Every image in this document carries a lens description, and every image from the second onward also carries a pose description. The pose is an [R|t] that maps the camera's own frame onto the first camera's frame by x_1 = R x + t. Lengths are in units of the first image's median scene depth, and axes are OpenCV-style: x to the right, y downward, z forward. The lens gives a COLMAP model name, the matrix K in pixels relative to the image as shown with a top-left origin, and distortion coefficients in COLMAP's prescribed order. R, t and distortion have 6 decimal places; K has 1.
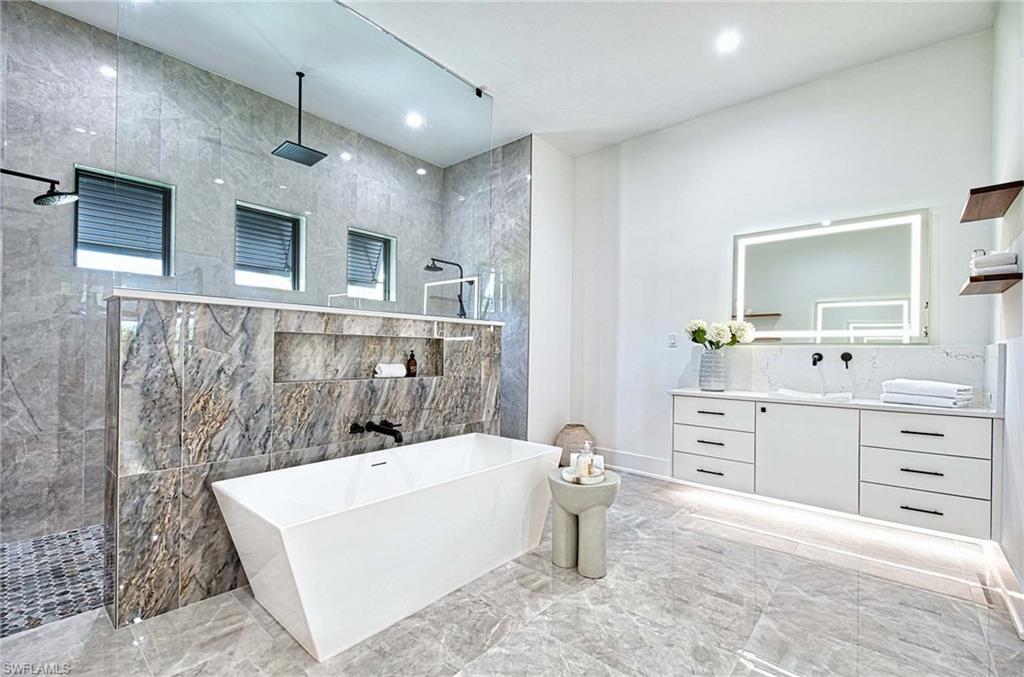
lens RADIAL K [[453.6, 0, 498.3], [0, 453.6, 350.4], [0, 0, 1]] dist [0.002497, -0.008931]
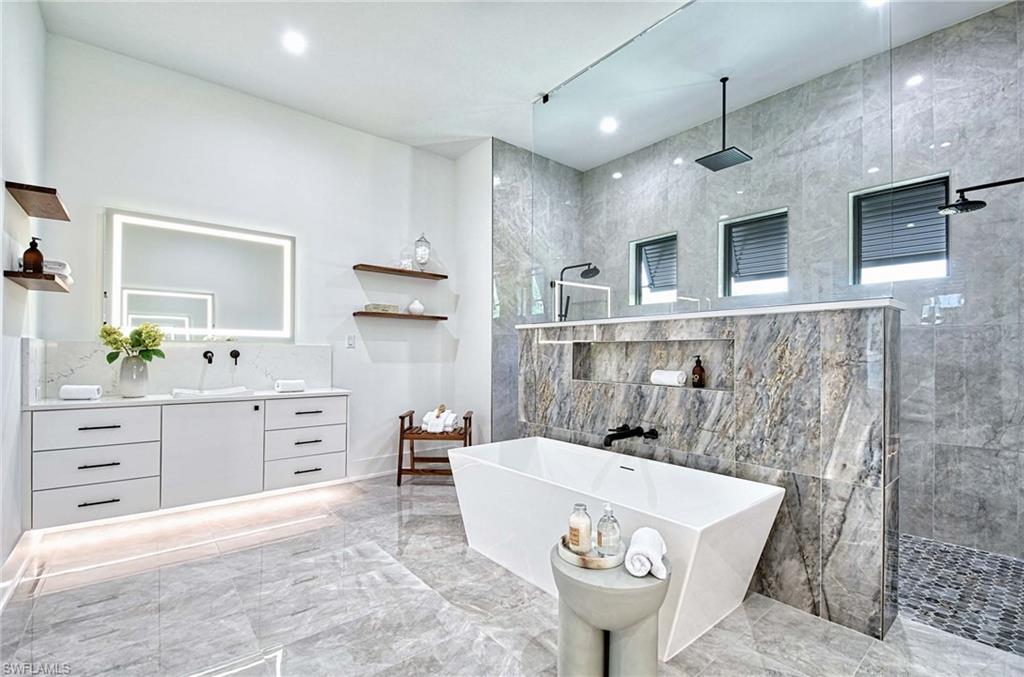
lens RADIAL K [[453.6, 0, 515.0], [0, 453.6, 344.8], [0, 0, 1]] dist [0.002497, -0.008931]
pose [[-0.173702, -0.034329, -0.984200, 0.670171], [-0.007671, 0.999409, -0.033506, 0.010193], [0.984768, 0.001730, -0.173863, 0.799133]]
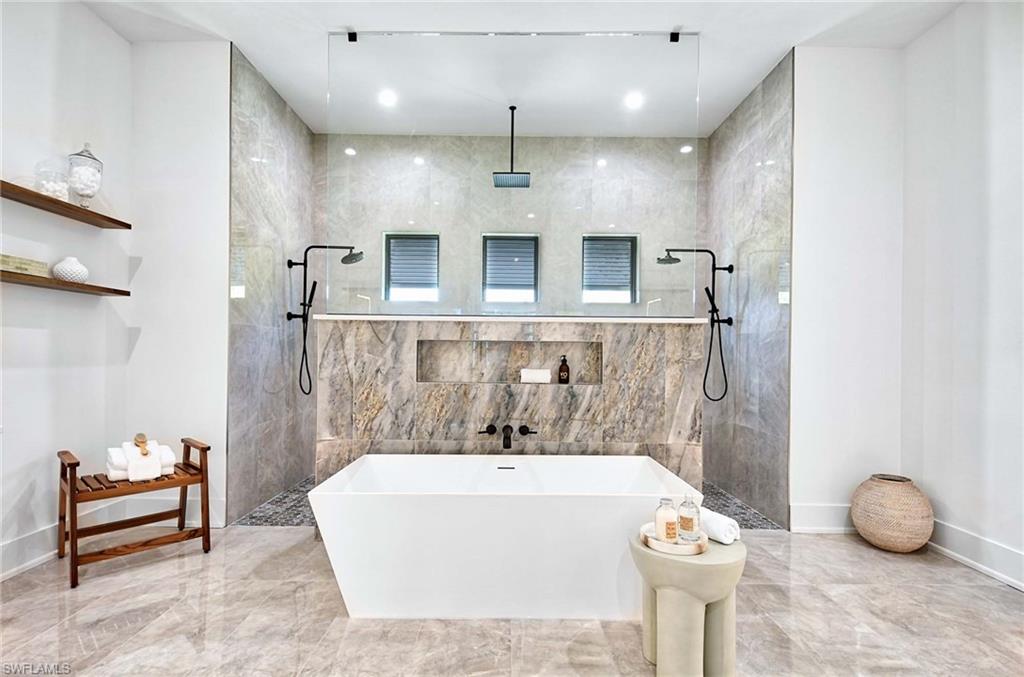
lens RADIAL K [[453.6, 0, 501.5], [0, 453.6, 352.0], [0, 0, 1]] dist [0.002497, -0.008931]
pose [[0.649628, -0.009925, -0.760188, 0.428428], [-0.000432, 0.999910, -0.013424, 0.005425], [0.760252, 0.009049, 0.649565, 0.288922]]
